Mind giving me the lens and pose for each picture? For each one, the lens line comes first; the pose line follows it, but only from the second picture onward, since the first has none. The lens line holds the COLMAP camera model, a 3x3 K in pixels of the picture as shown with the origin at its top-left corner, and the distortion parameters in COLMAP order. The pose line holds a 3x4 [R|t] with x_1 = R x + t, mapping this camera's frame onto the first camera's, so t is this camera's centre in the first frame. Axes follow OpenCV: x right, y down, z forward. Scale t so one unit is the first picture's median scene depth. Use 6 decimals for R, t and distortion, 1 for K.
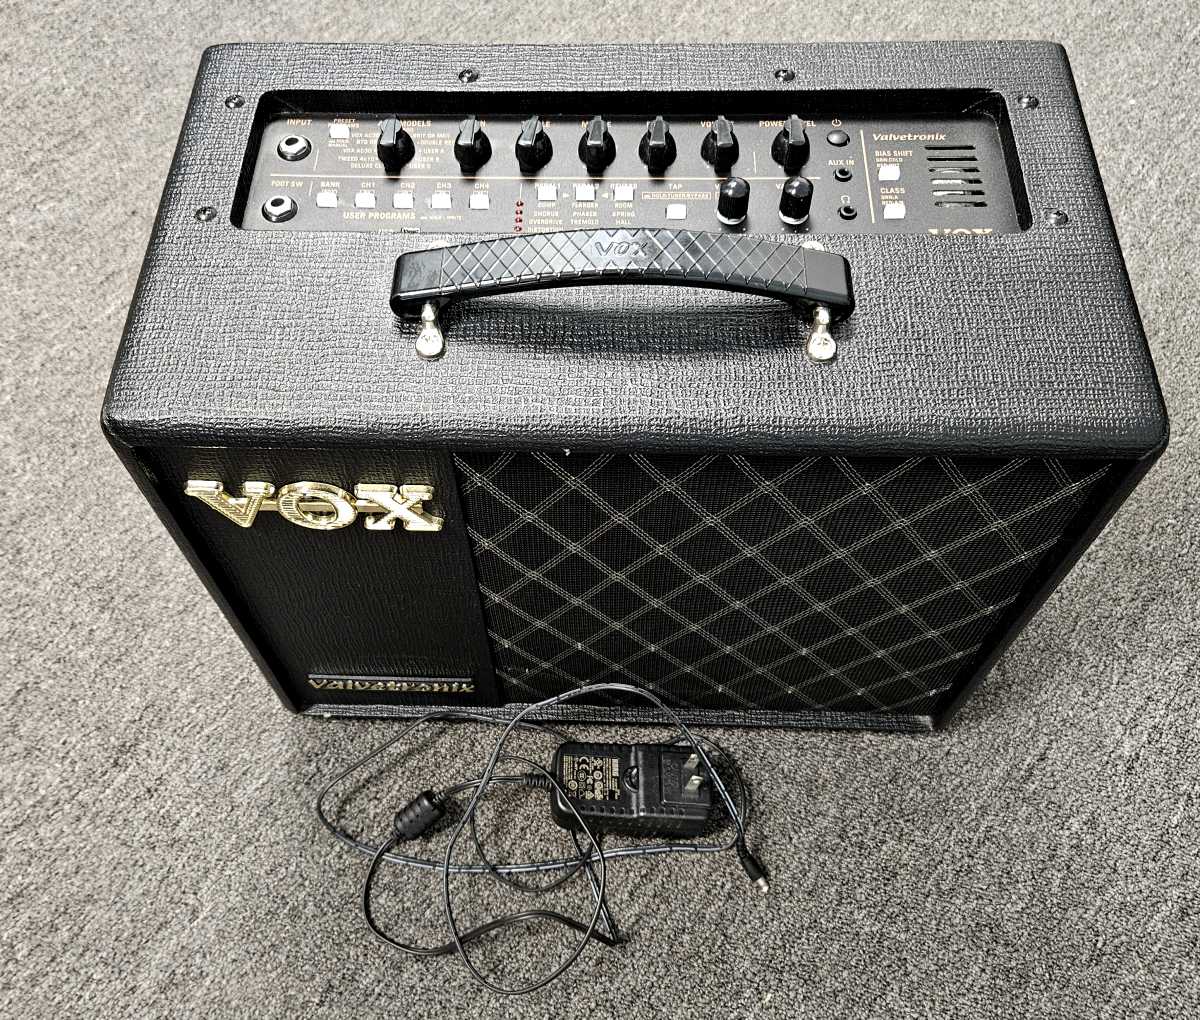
lens RADIAL K [[1146.5, 0, 558.7], [0, 1146.5, 512.3], [0, 0, 1]] dist [0.070686, -0.085972]
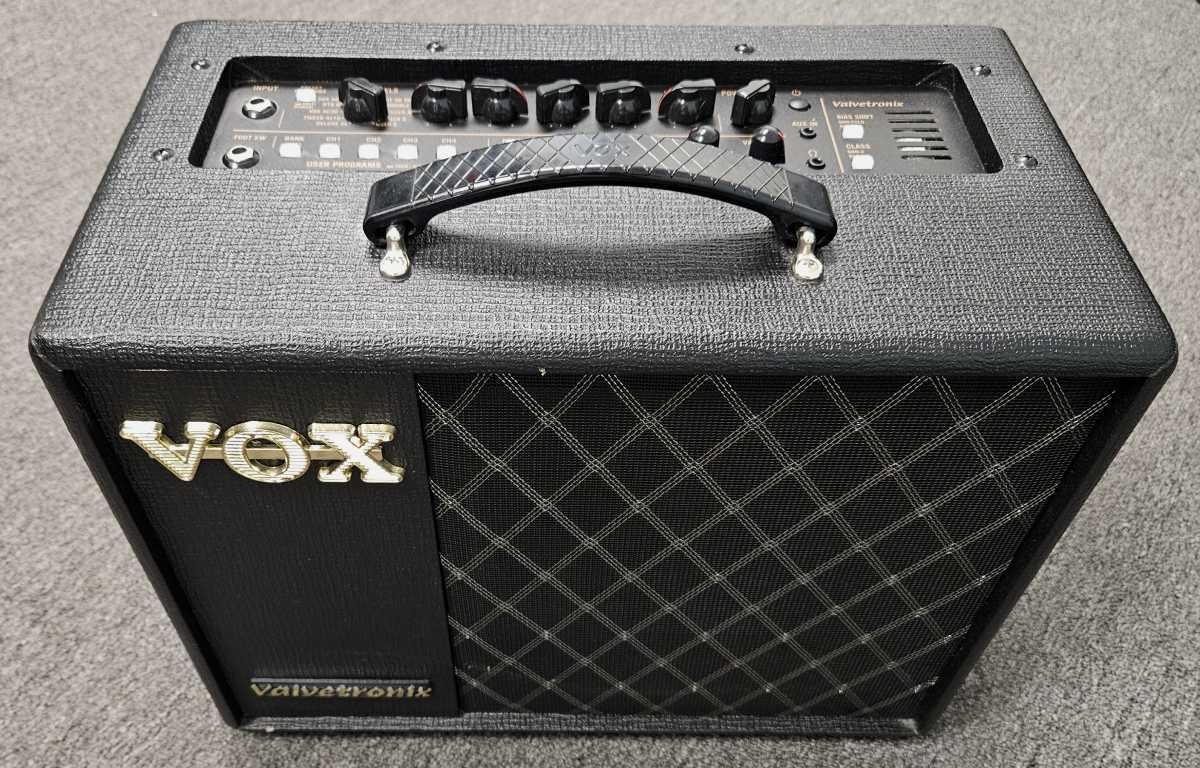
lens RADIAL K [[1041.2, 0, 549.1], [0, 1041.2, 407.5], [0, 0, 1]] dist [0.053217, -0.050023]
pose [[0.998930, -0.000602, 0.046244, -0.018397], [0.009444, 0.981501, -0.191224, 0.095265], [-0.045274, 0.191456, 0.980456, 0.130311]]
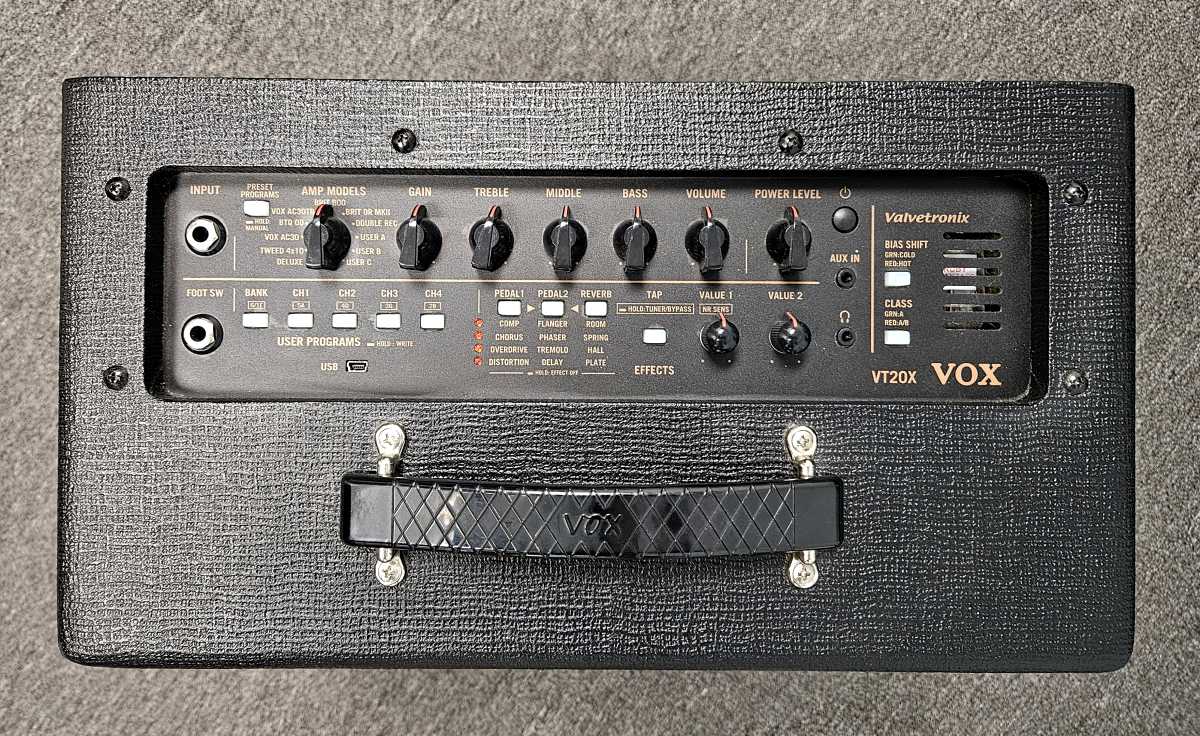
lens RADIAL K [[835.8, 0, 591.3], [0, 835.8, 302.0], [0, 0, 1]] dist [0.060596, -0.073665]
pose [[0.999090, -0.028505, 0.031734, 0.026546], [0.008643, 0.863777, 0.503801, -0.492092], [-0.041772, -0.503068, 0.863237, 0.367842]]
